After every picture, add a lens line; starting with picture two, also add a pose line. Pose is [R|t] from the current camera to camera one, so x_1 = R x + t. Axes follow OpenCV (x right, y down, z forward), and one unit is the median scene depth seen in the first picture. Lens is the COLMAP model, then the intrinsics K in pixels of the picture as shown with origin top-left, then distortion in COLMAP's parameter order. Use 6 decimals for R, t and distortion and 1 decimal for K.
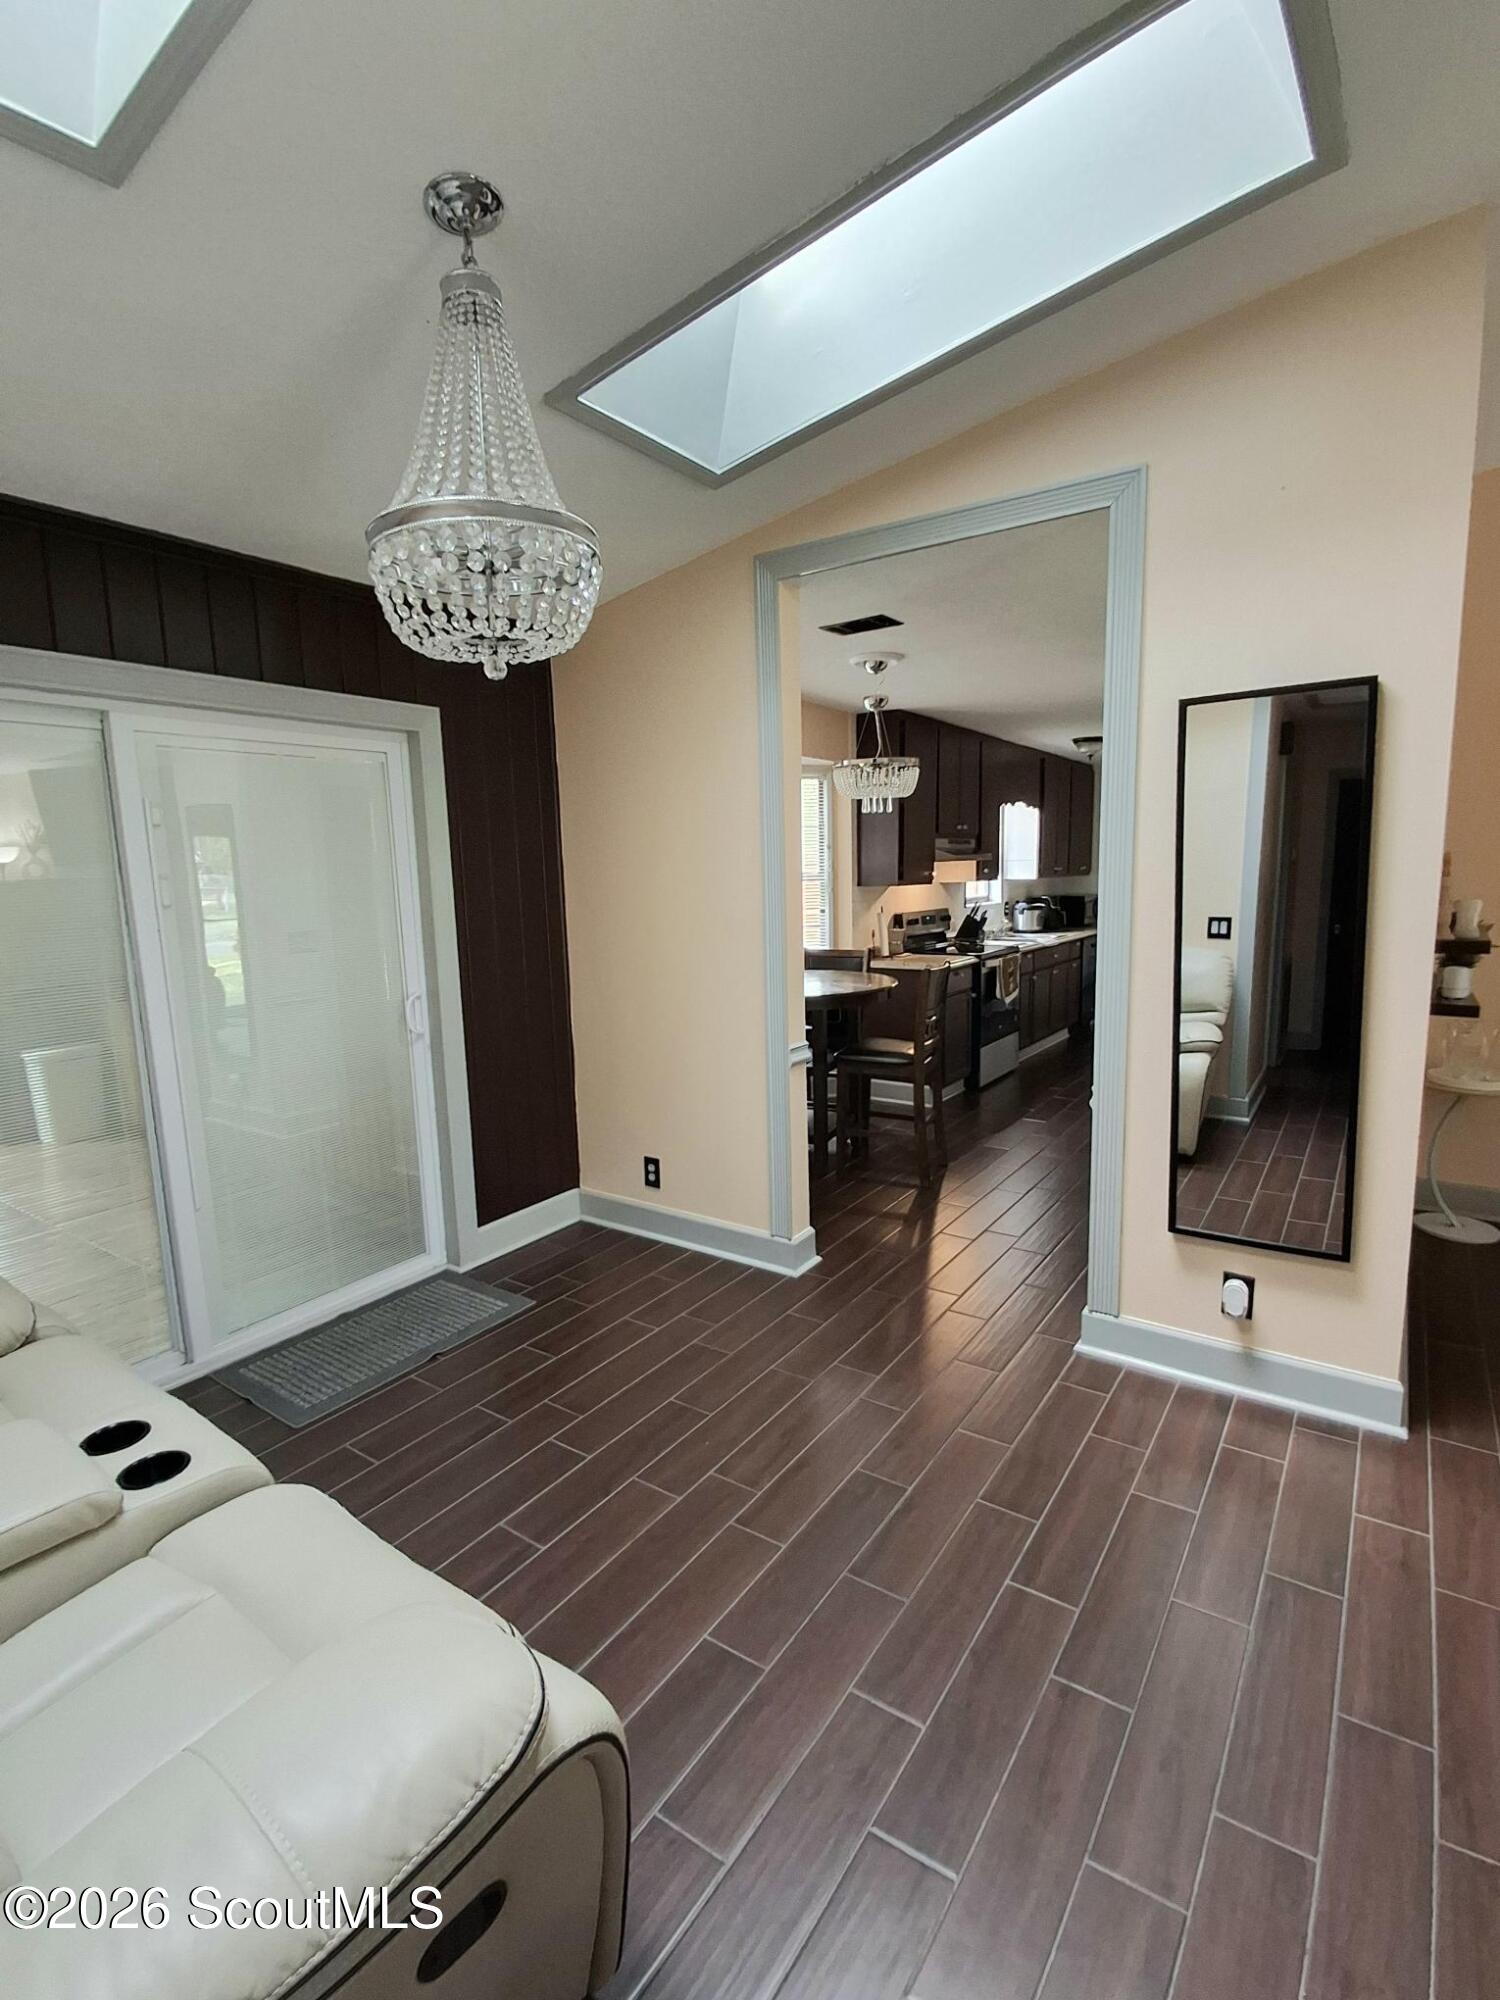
lens RADIAL K [[926.5, 0, 779.5], [0, 926.5, 1006.2], [0, 0, 1]] dist [0.000335, -0.015309]
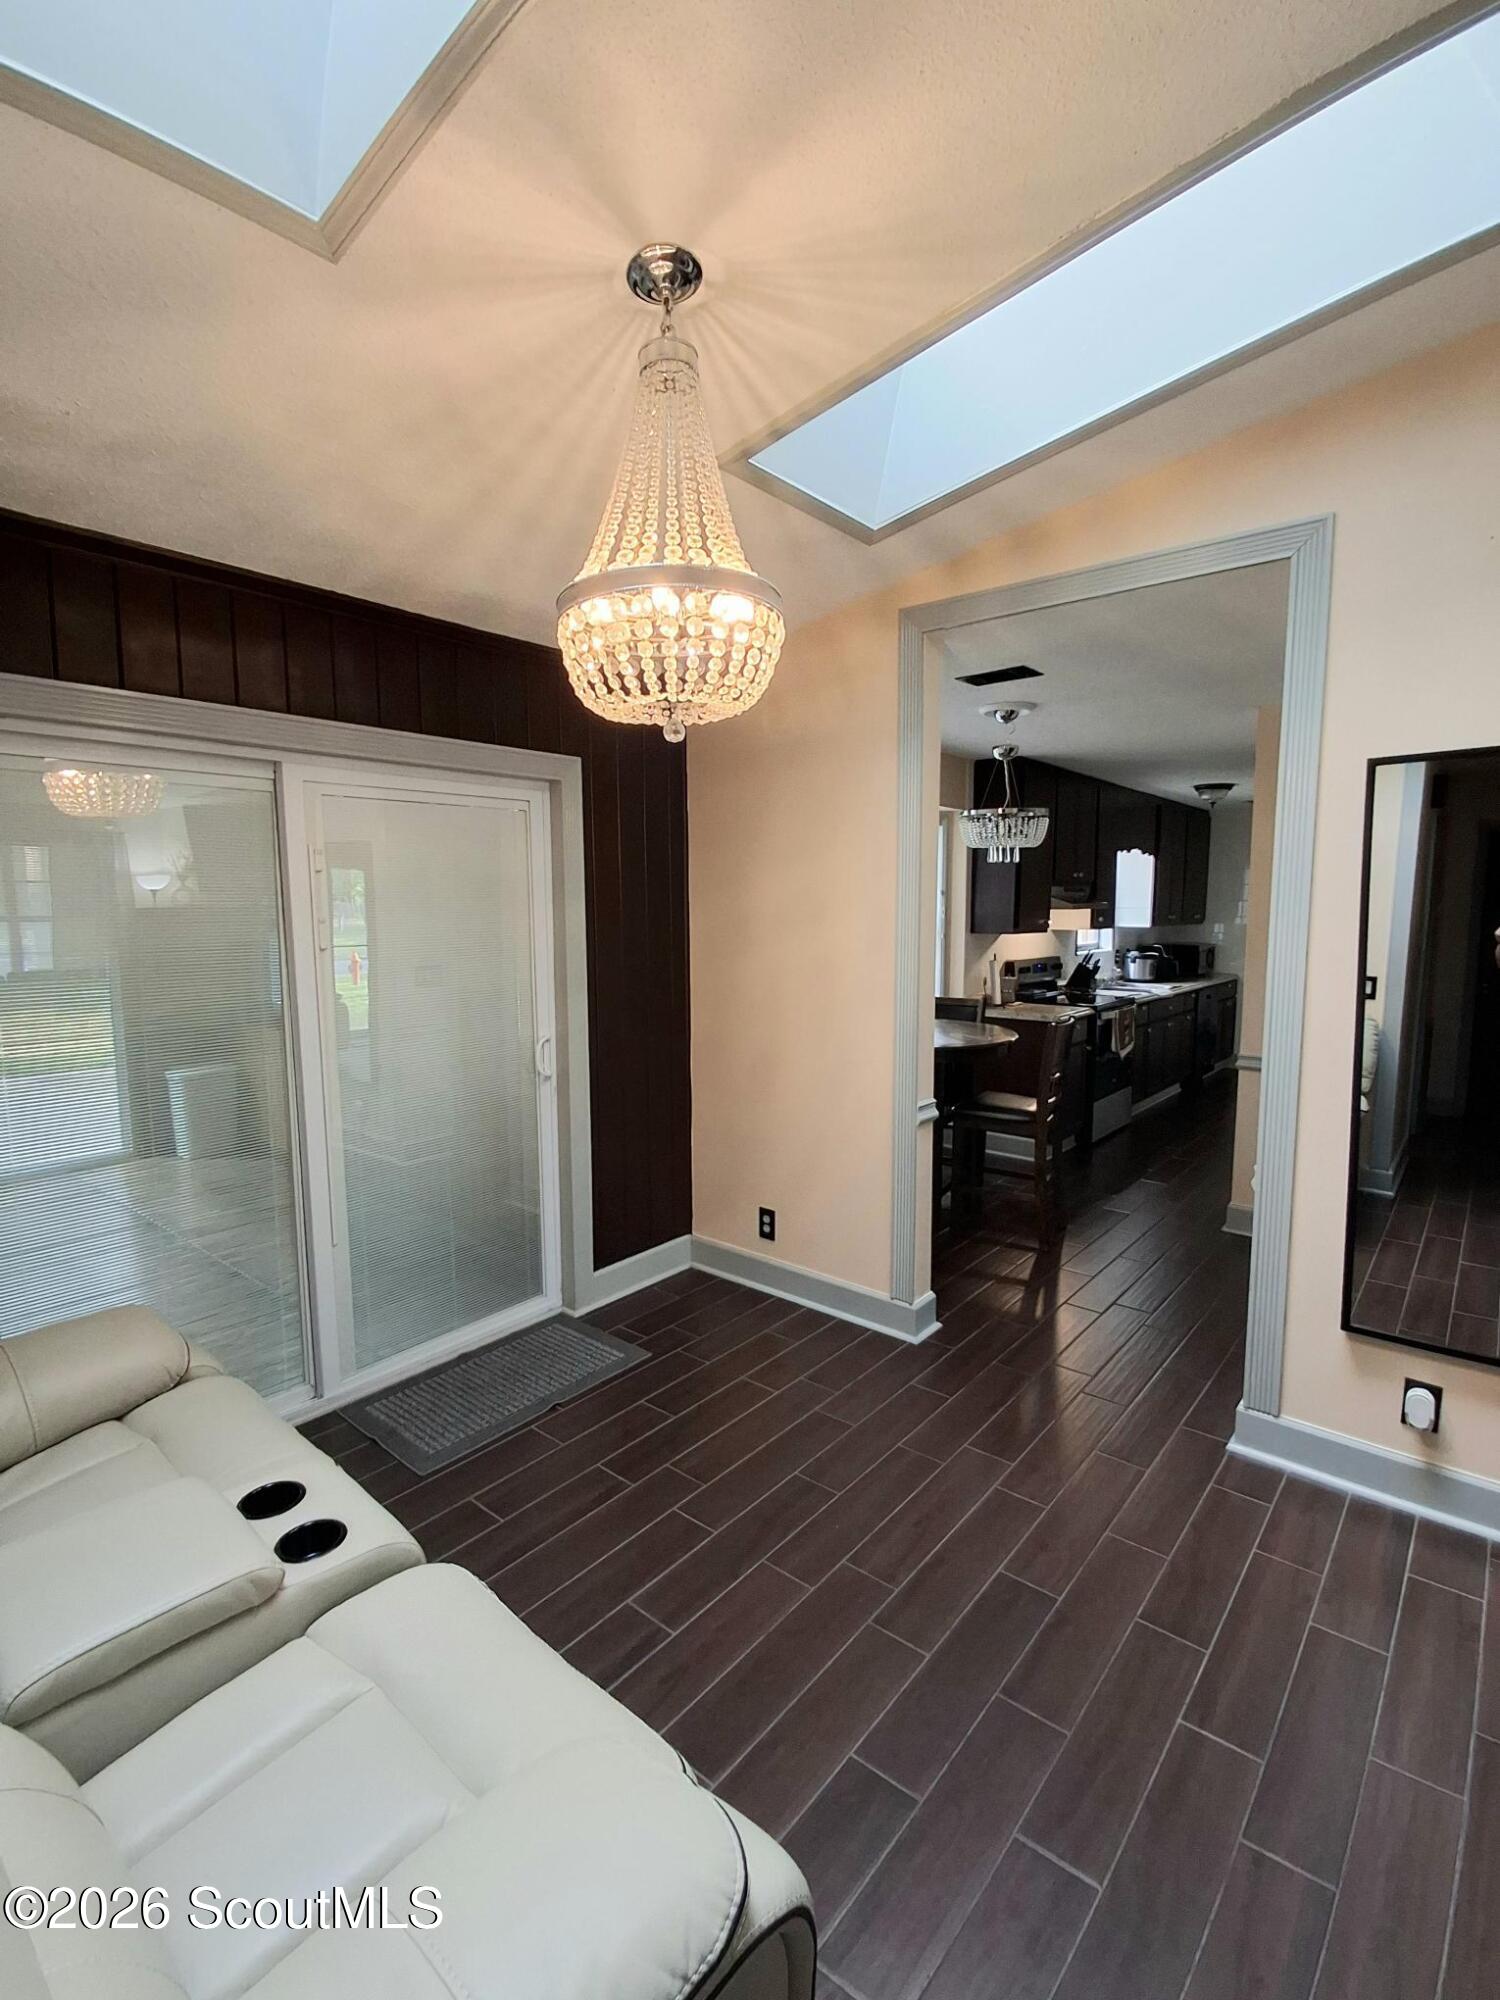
lens RADIAL K [[918.5, 0, 777.0], [0, 918.5, 1002.8], [0, 0, 1]] dist [-0.000175, -0.014871]
pose [[0.995209, 0.030511, -0.092887, -0.040358], [-0.034140, 0.998705, -0.037728, -0.017340], [0.091615, 0.040719, 0.994962, 0.019118]]
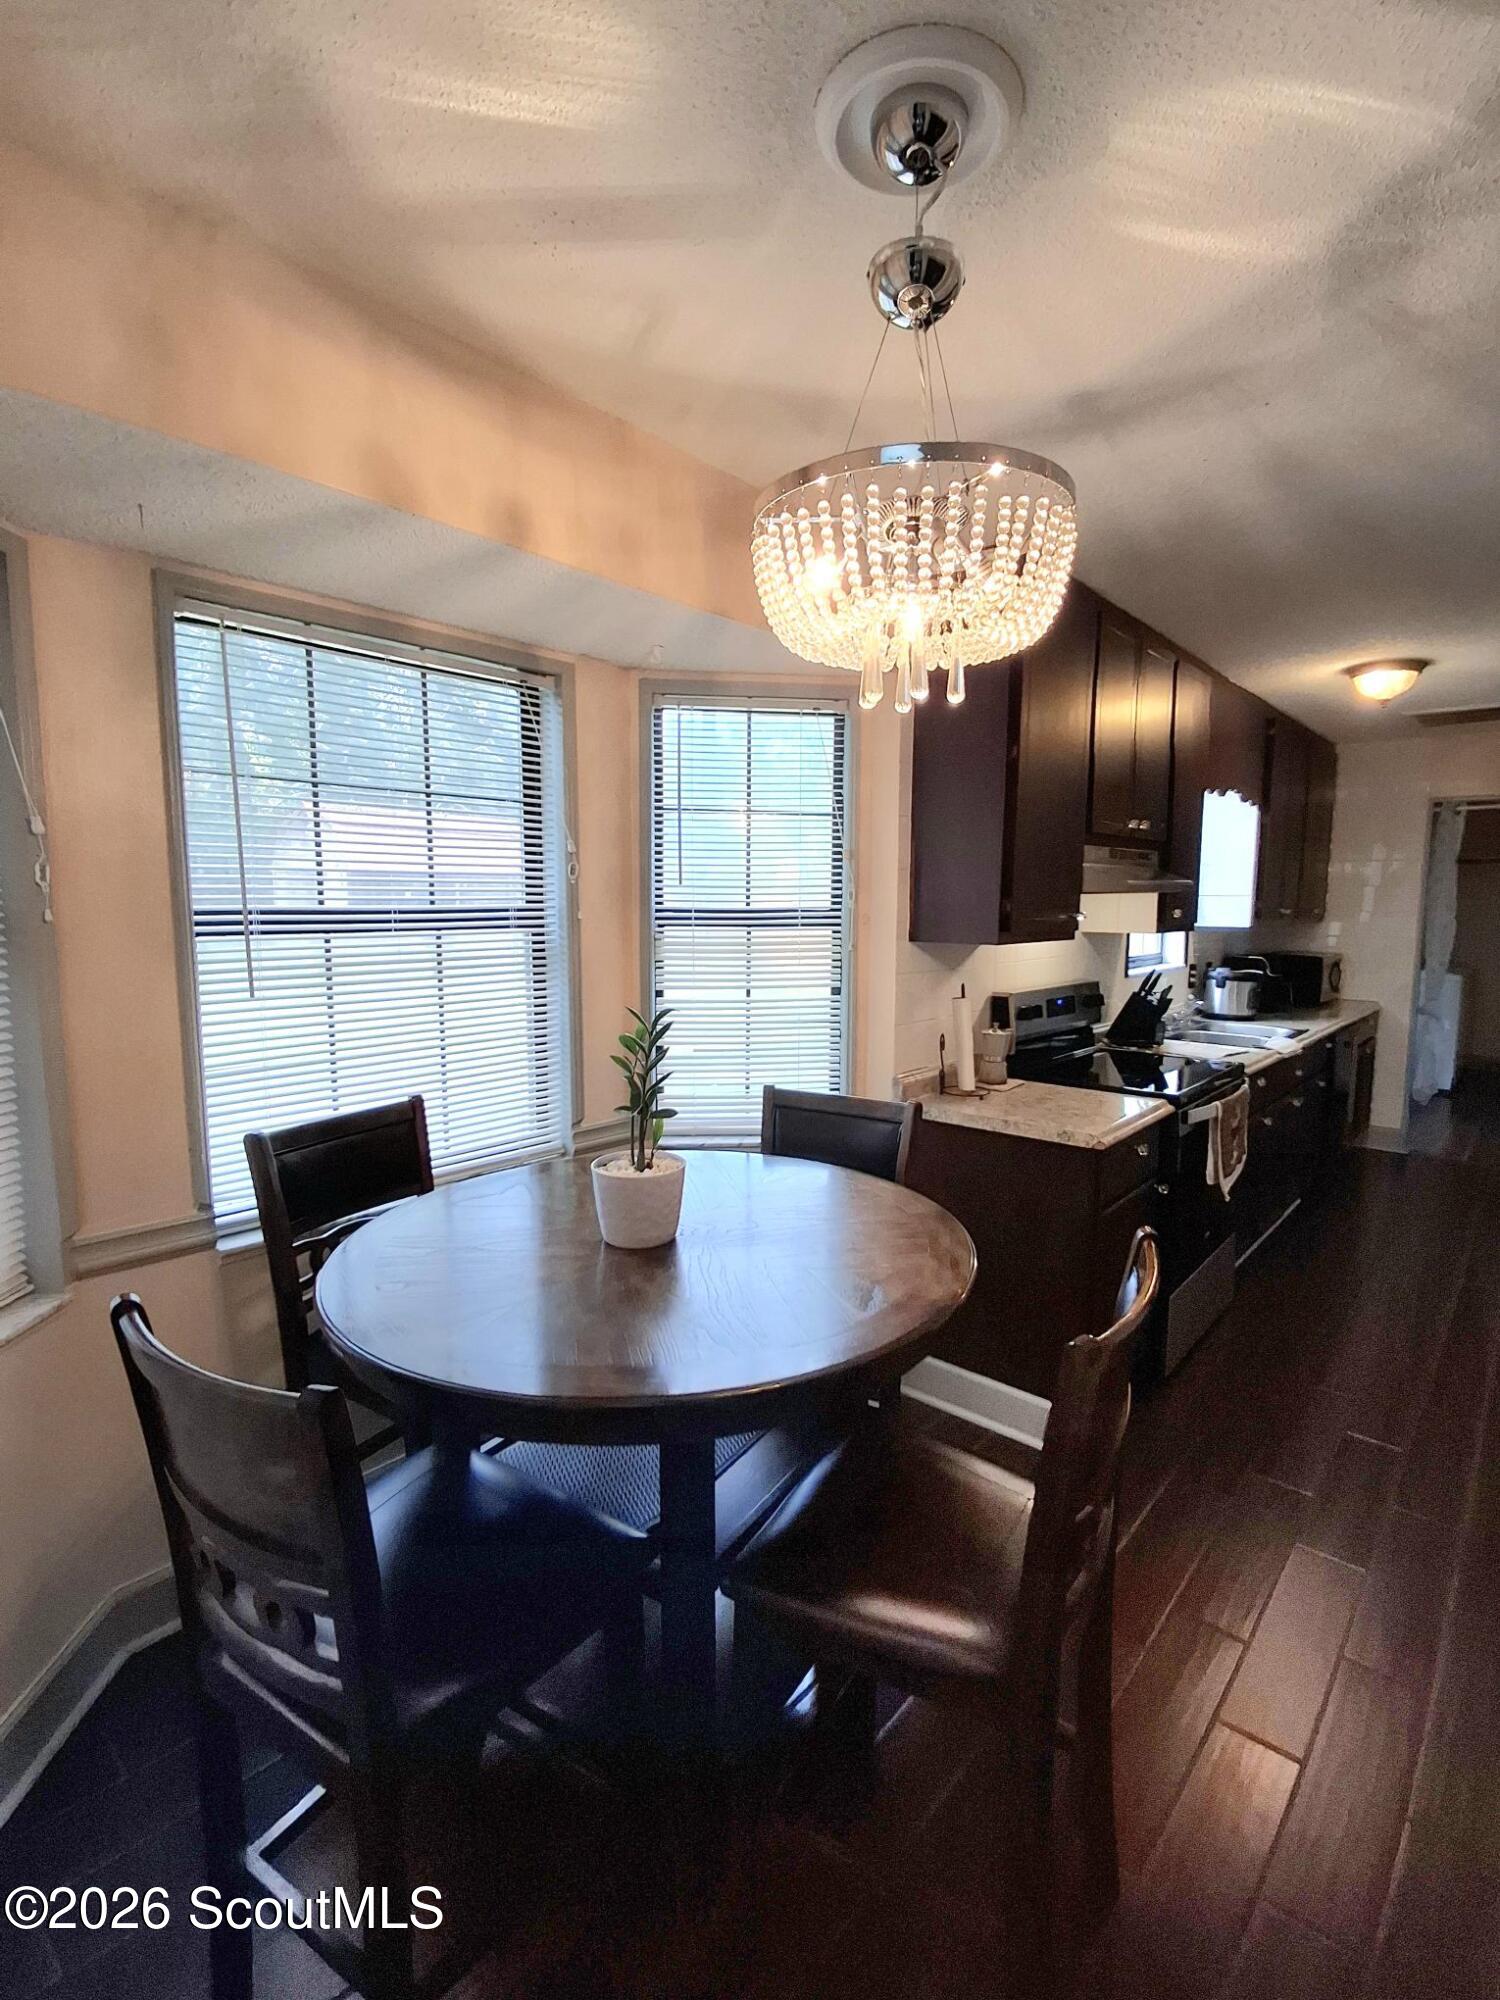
lens RADIAL K [[926.5, 0, 779.5], [0, 926.5, 1006.2], [0, 0, 1]] dist [0.000335, -0.015309]
pose [[0.992358, 0.038471, -0.117242, 0.111166], [-0.042111, 0.998700, -0.028729, -0.119484], [0.115985, 0.033446, 0.992688, 0.790669]]
